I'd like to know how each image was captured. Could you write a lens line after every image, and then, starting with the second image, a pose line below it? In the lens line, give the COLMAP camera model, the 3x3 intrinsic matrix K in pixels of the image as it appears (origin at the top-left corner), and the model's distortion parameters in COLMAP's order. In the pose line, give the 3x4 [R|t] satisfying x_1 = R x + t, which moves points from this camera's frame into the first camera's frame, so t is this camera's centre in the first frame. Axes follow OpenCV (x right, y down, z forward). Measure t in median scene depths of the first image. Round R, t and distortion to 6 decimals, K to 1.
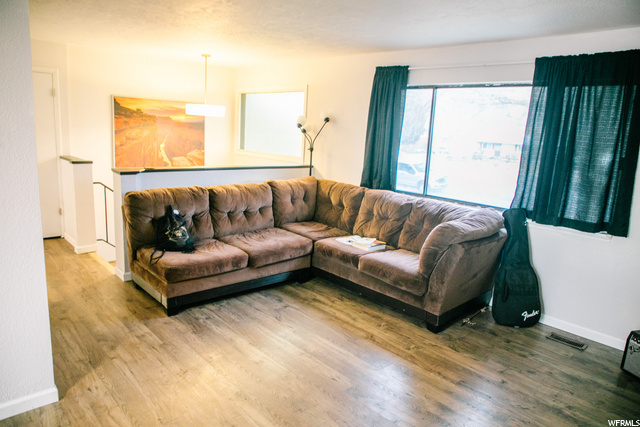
lens RADIAL K [[440.9, 0, 320.0], [0, 440.9, 213.5], [0, 0, 1]] dist [-0.041594, 0.001505]
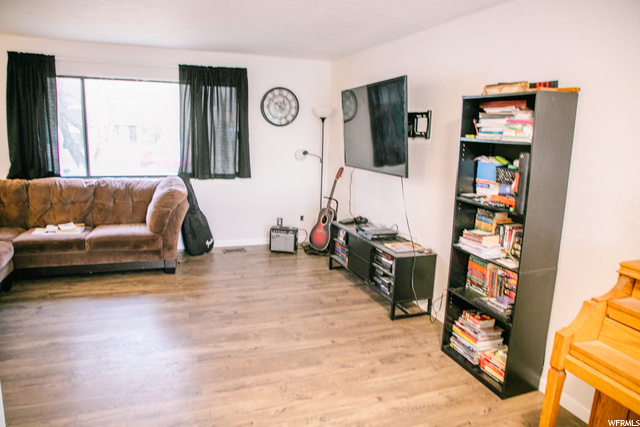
lens RADIAL K [[426.6, 0, 320.0], [0, 426.6, 213.5], [0, 0, 1]] dist [-0.043004, 0.003134]
pose [[0.397184, -0.219189, 0.891179, -0.608152], [0.167735, 0.972041, 0.164321, -0.034343], [-0.902280, 0.084217, 0.422845, 0.051591]]
